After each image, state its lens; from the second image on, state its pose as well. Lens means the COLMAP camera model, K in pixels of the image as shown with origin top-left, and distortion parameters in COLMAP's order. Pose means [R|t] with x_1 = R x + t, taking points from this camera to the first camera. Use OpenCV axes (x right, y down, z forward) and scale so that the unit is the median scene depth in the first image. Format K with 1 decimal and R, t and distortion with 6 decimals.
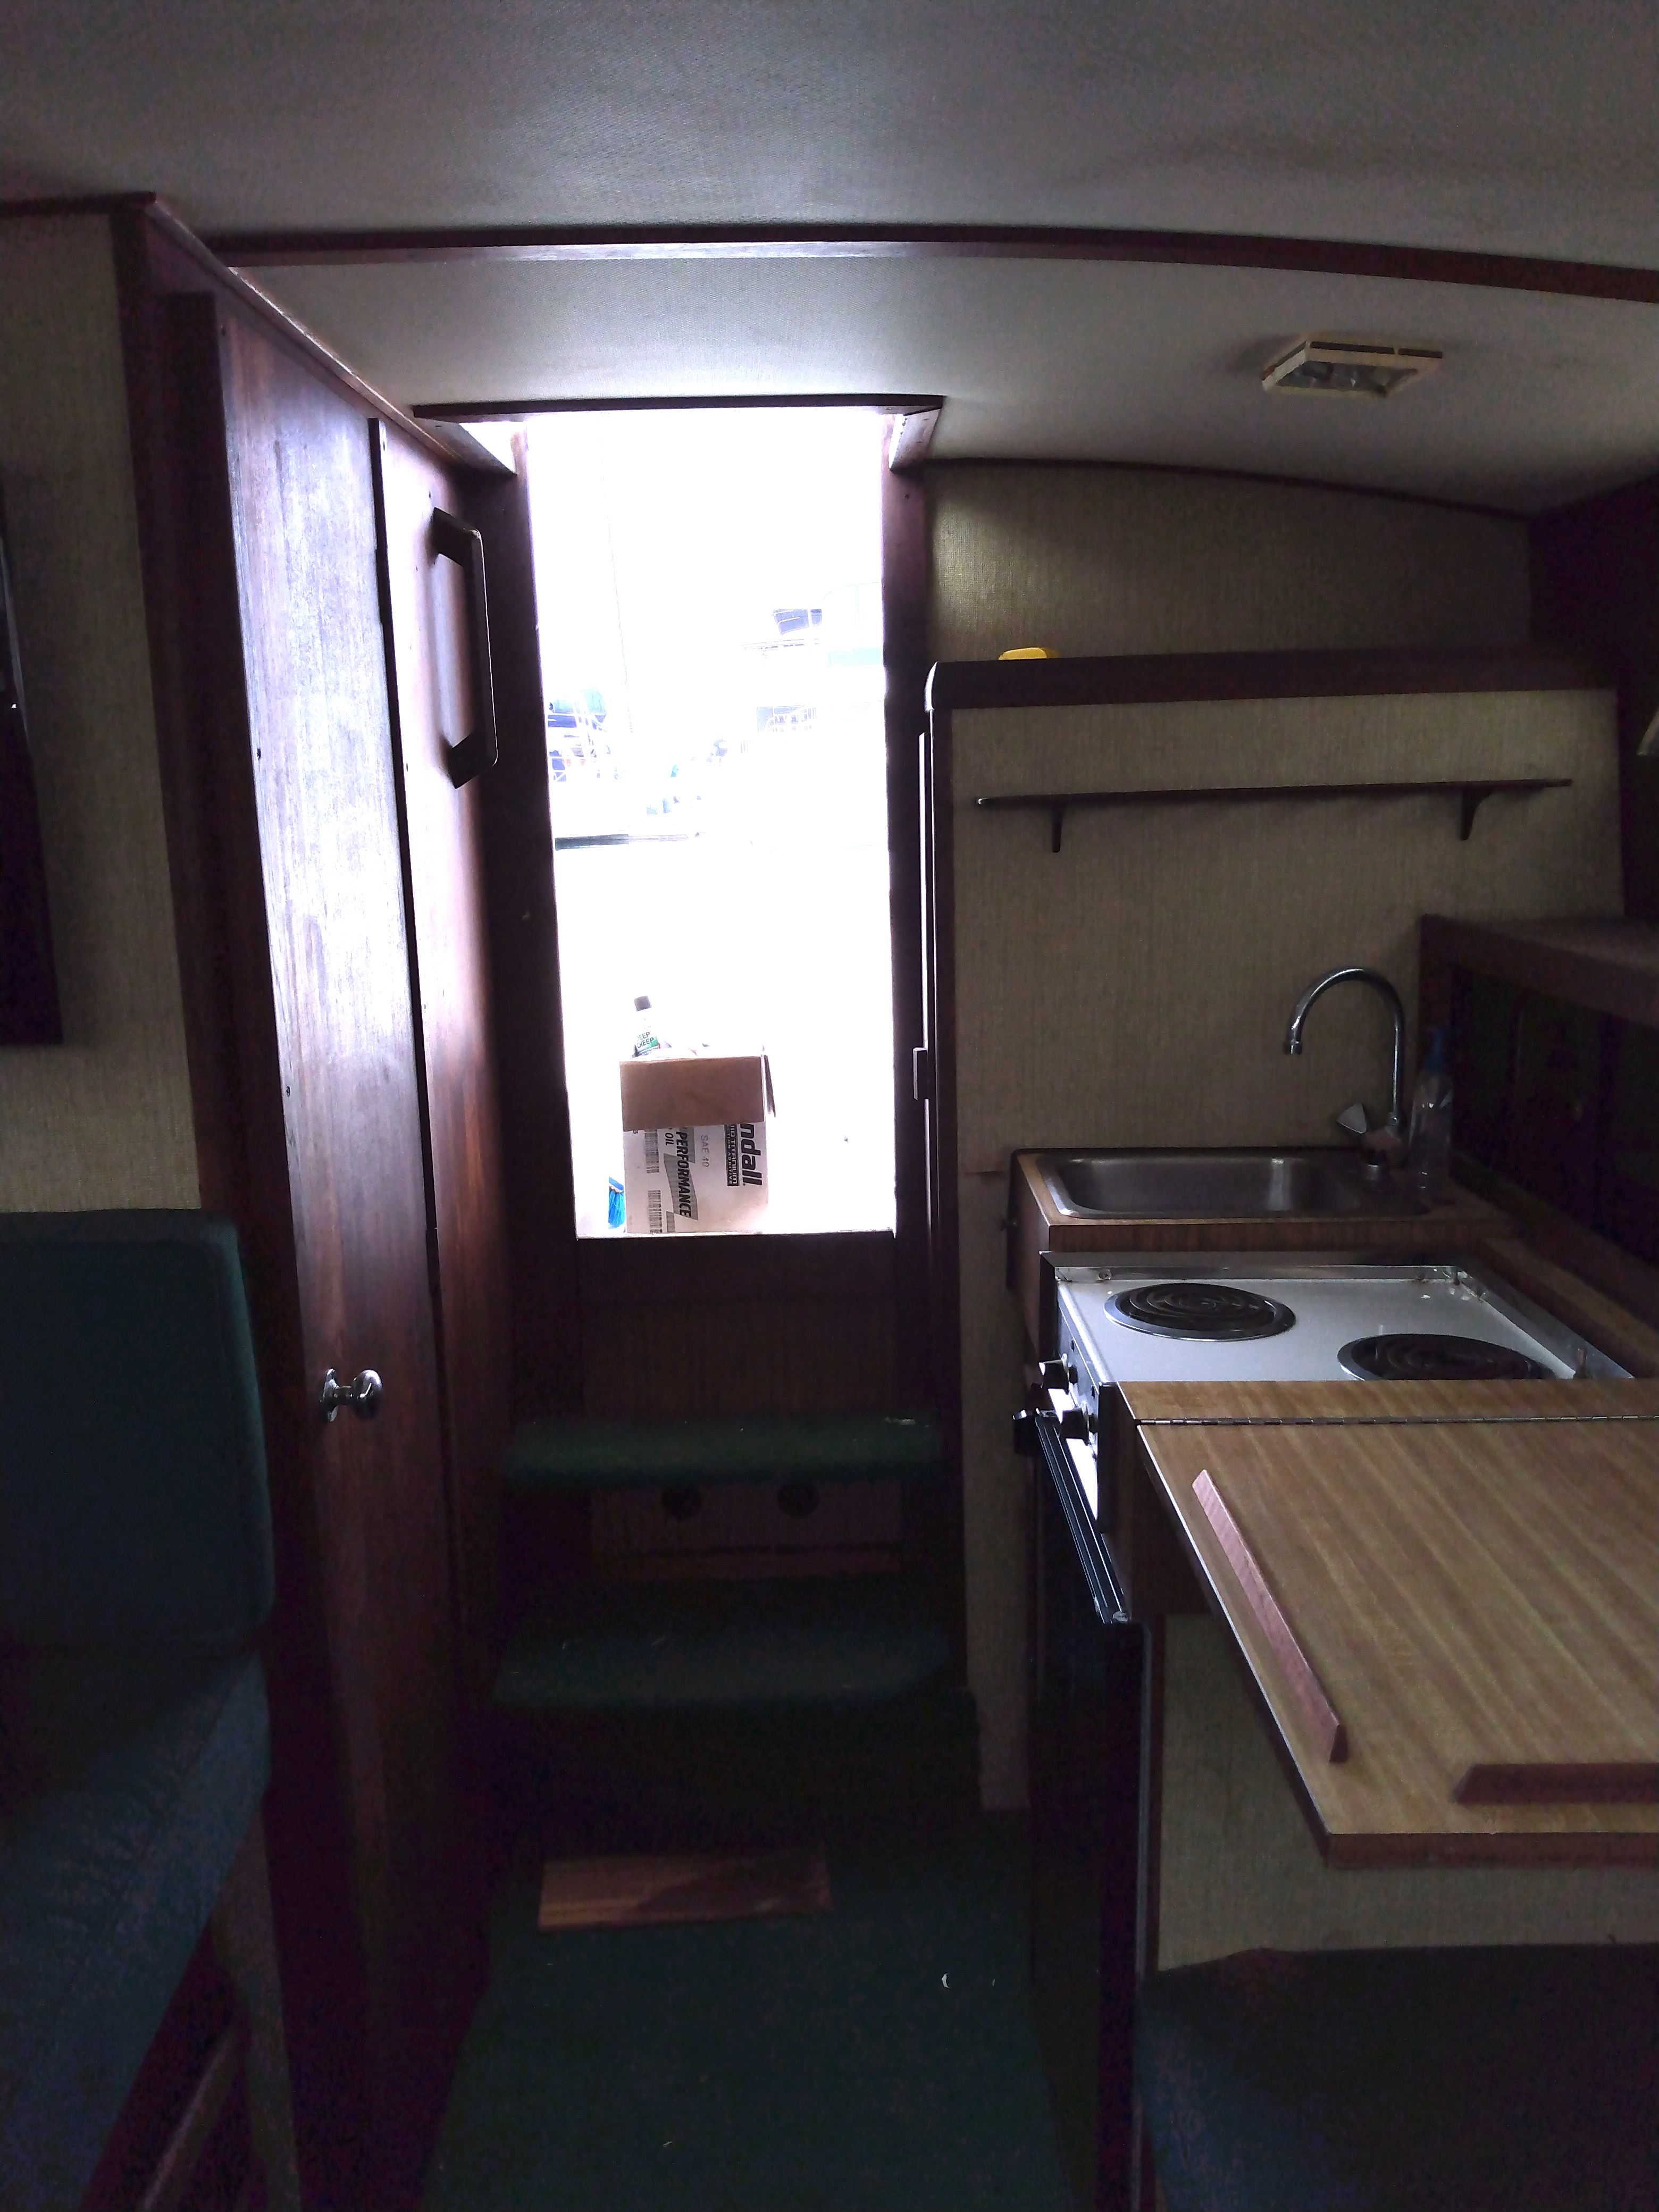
lens RADIAL K [[1720.3, 0, 829.5], [0, 1720.3, 1106.0], [0, 0, 1]] dist [0.113615, -0.166606]
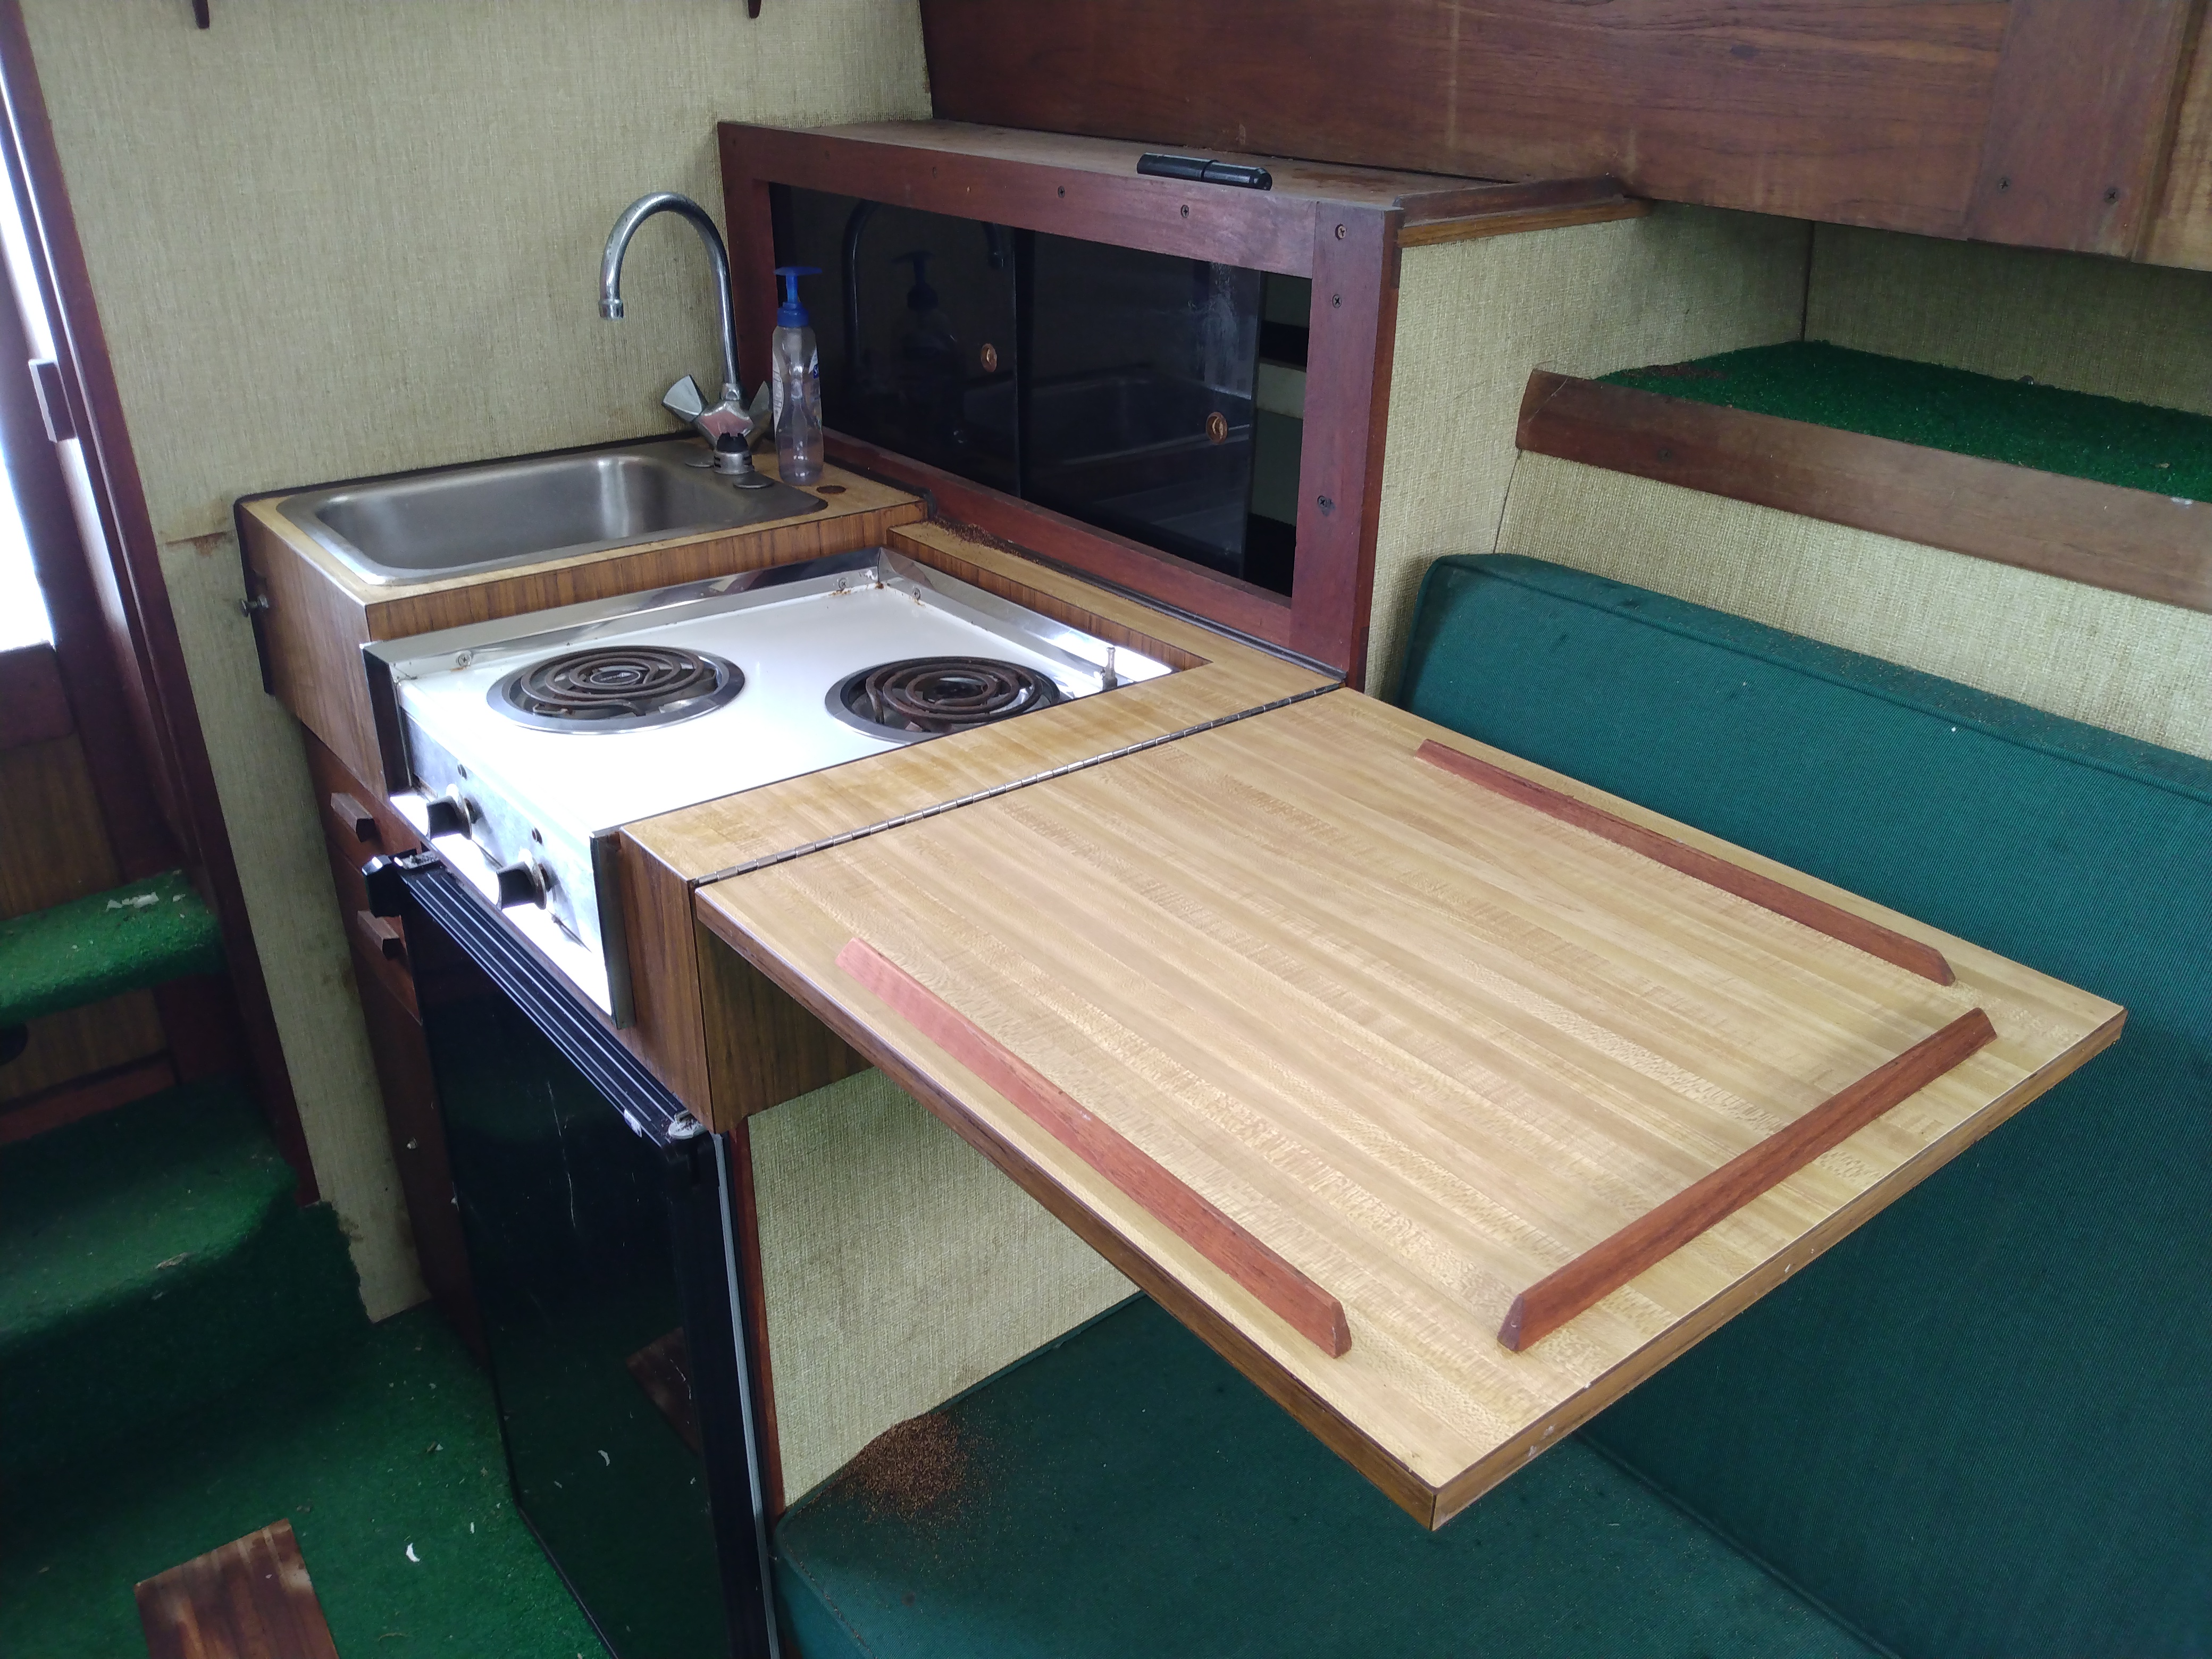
lens RADIAL K [[1720.3, 0, 1106.0], [0, 1720.3, 829.5], [0, 0, 1]] dist [0.113615, -0.166606]
pose [[0.784812, -0.255380, 0.564669, -0.057744], [0.102605, 0.952117, 0.288002, -0.016236], [-0.611181, -0.168090, 0.773436, 0.261394]]
